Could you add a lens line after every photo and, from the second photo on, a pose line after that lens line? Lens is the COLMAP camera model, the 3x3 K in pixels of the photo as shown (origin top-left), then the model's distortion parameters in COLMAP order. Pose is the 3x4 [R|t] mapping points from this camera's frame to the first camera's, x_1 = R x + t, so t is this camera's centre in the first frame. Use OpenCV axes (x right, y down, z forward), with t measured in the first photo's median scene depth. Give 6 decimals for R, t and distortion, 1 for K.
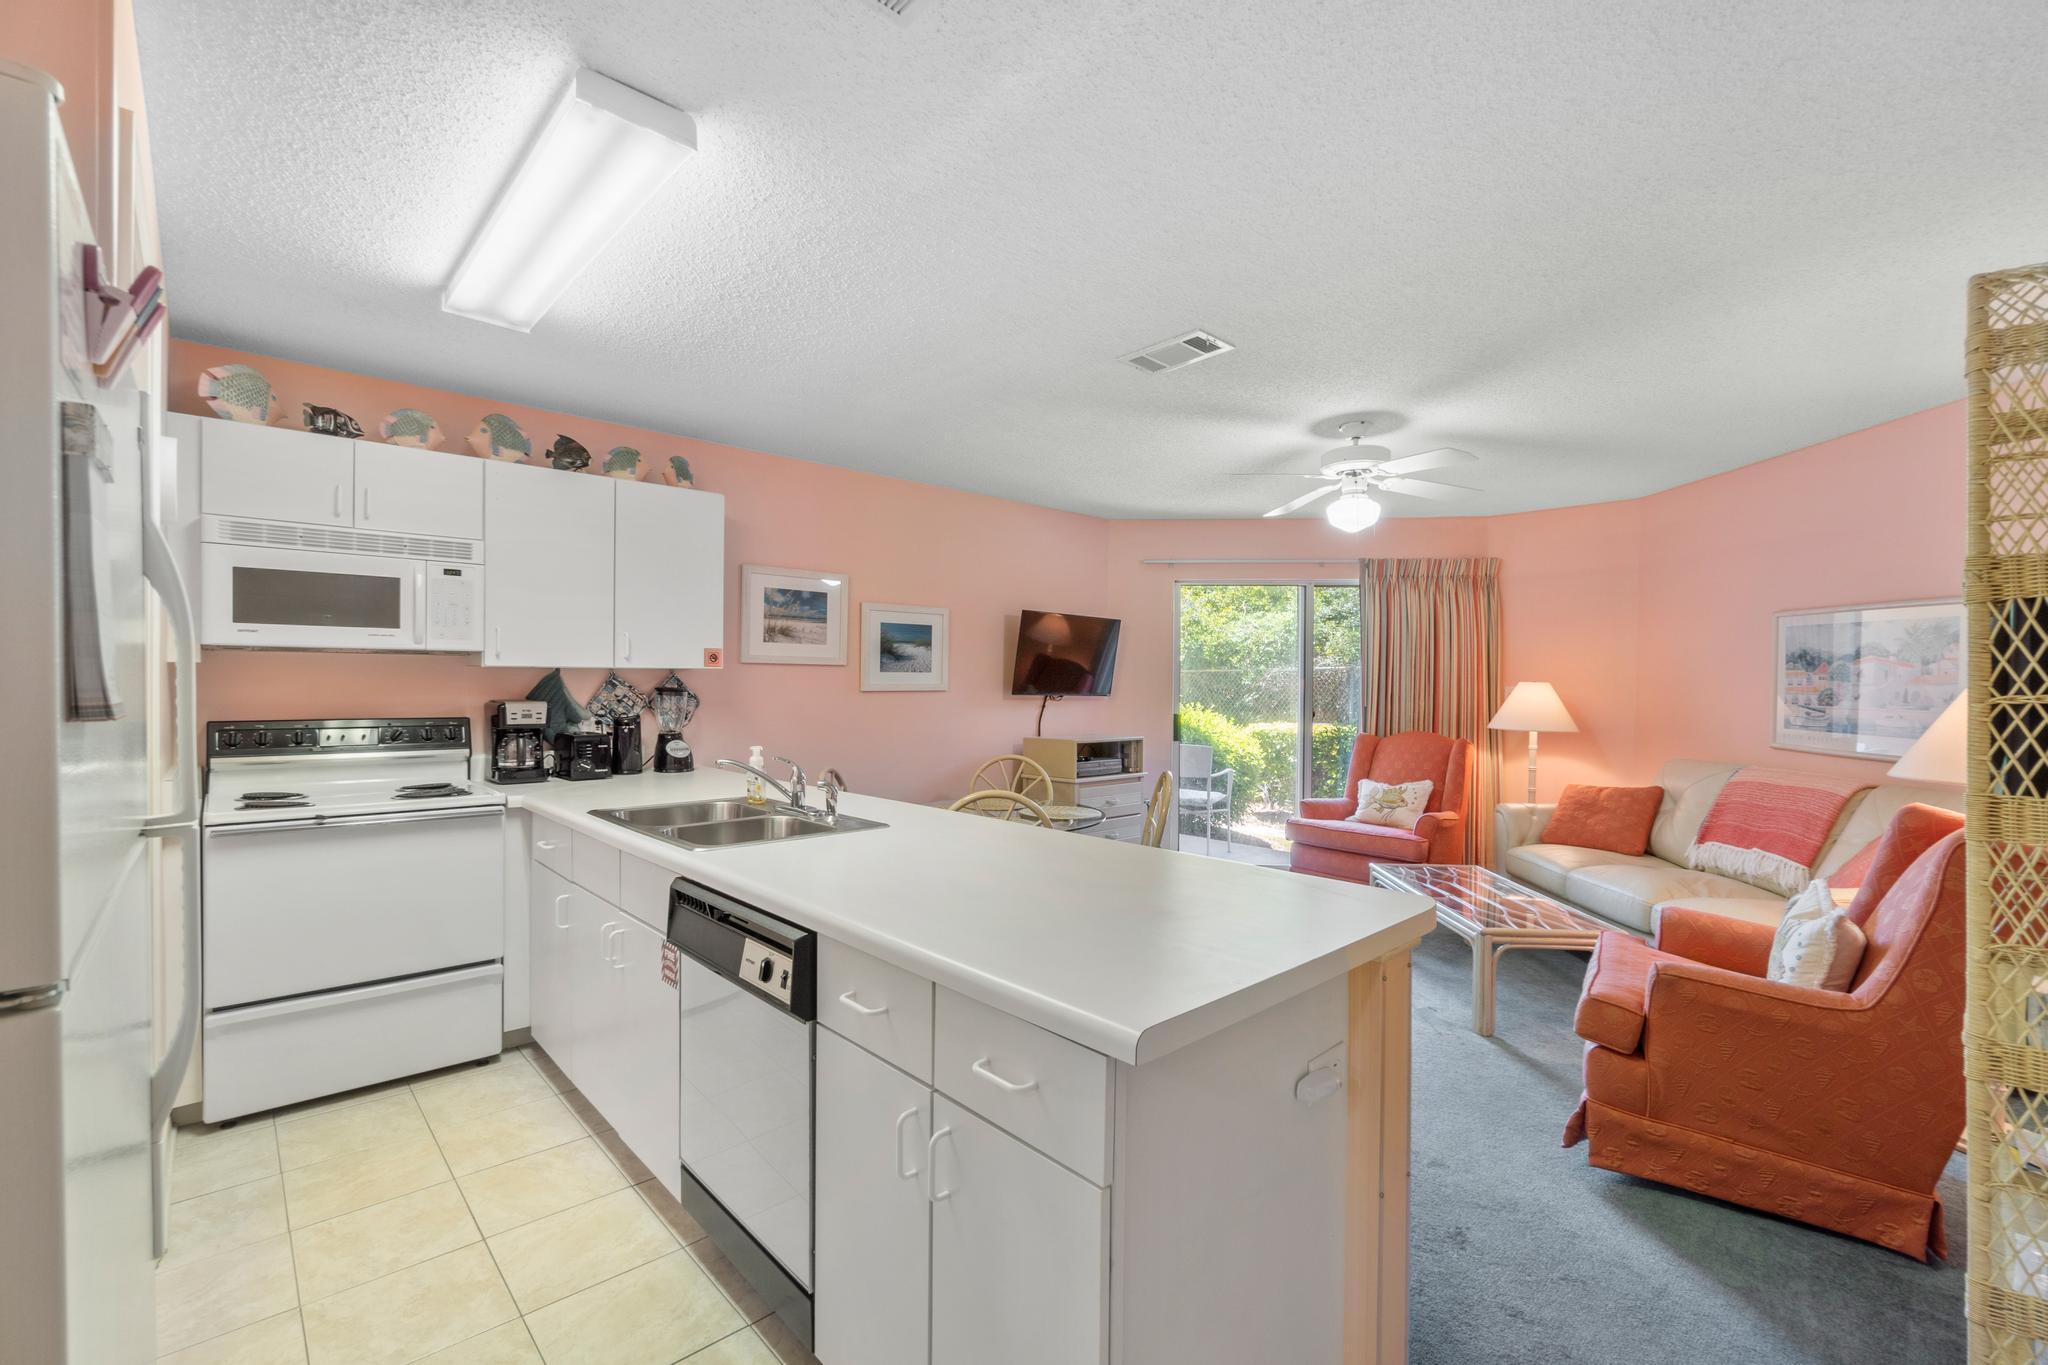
lens RADIAL K [[890.4, 0, 1013.2], [0, 890.4, 691.2], [0, 0, 1]] dist [-0.007215, 0.000342]
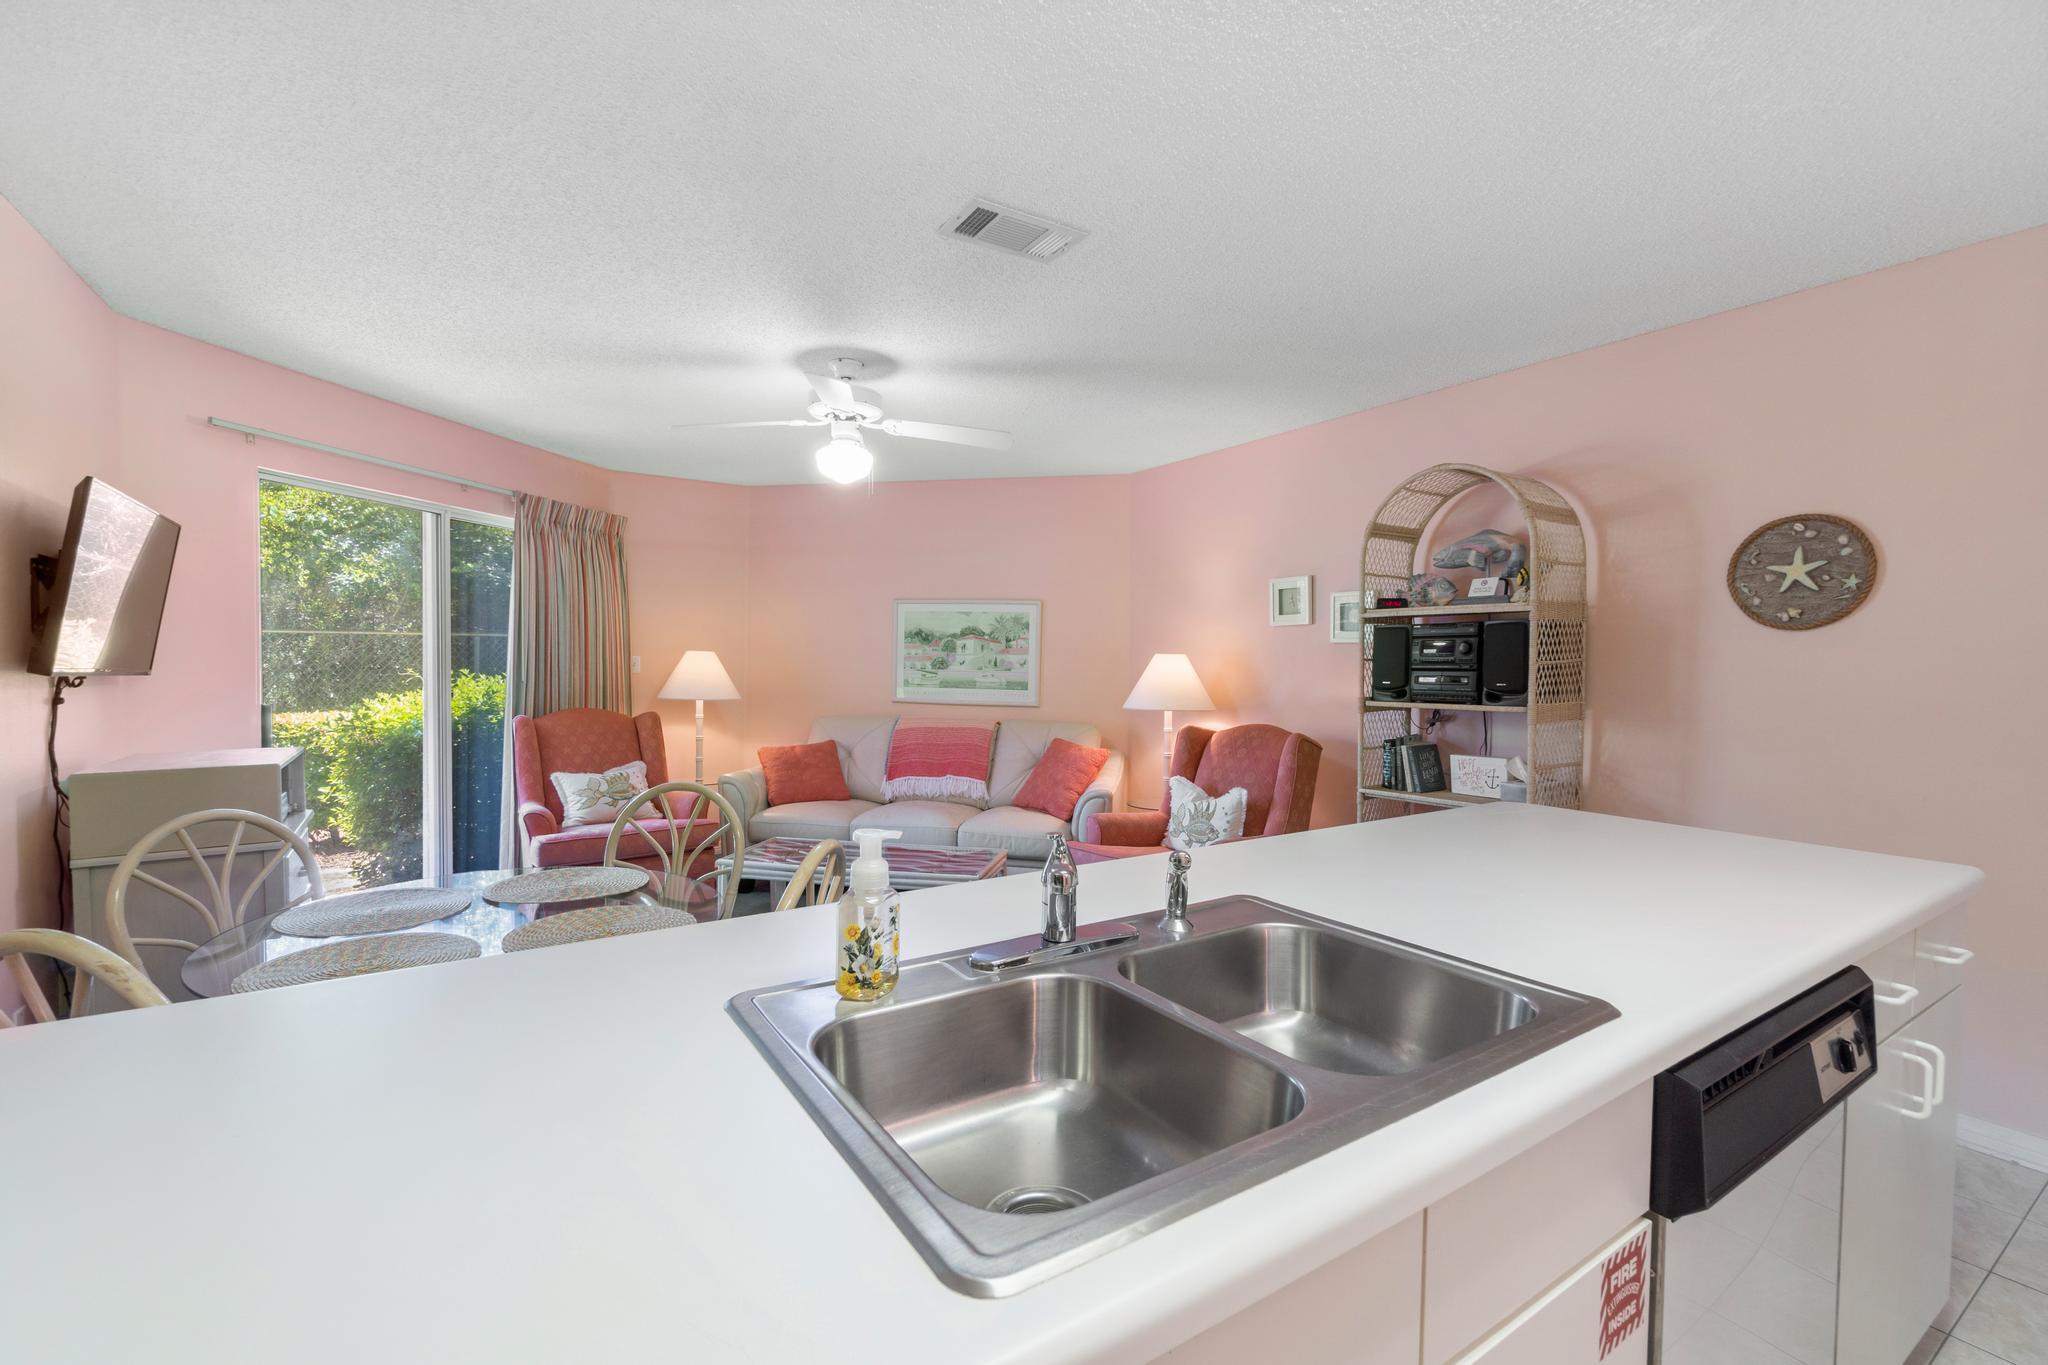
lens RADIAL K [[890.4, 0, 1013.5], [0, 890.4, 694.5], [0, 0, 1]] dist [-0.007215, 0.000342]
pose [[0.172391, -0.040770, 0.984185, -0.480009], [0.007354, 0.999169, 0.040102, 0.000231], [-0.985001, 0.000325, 0.172547, 0.675032]]
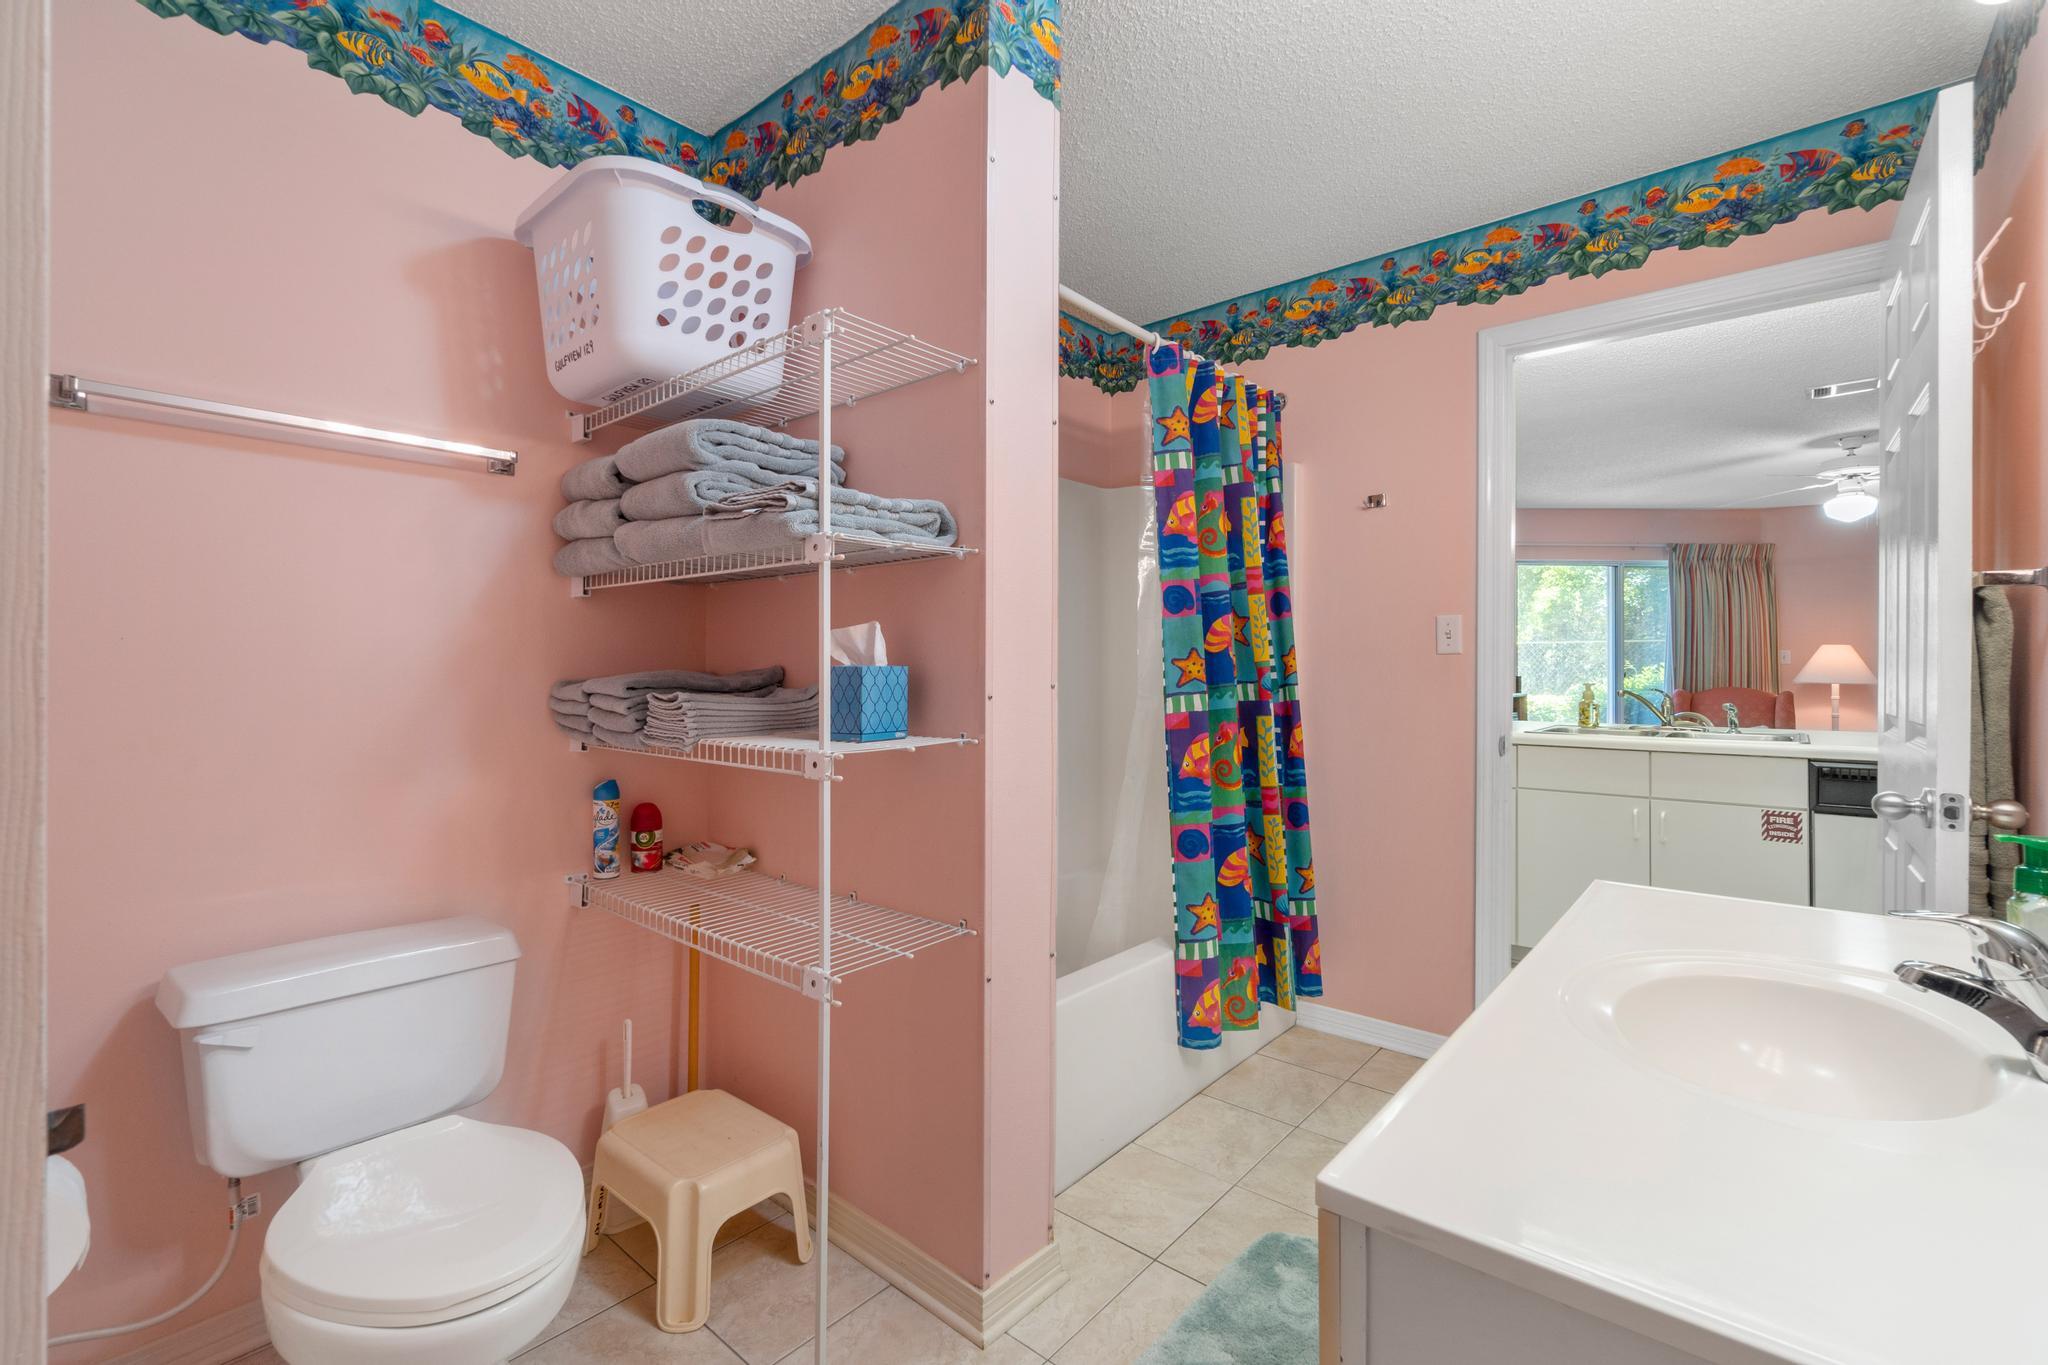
lens RADIAL K [[890.4, 0, 1018.3], [0, 890.4, 665.5], [0, 0, 1]] dist [-0.007215, 0.000342]
pose [[0.993459, -0.006481, 0.114003, -0.954938], [0.008516, 0.999813, -0.017364, 0.042386], [-0.113869, 0.018221, 0.993329, -0.123615]]
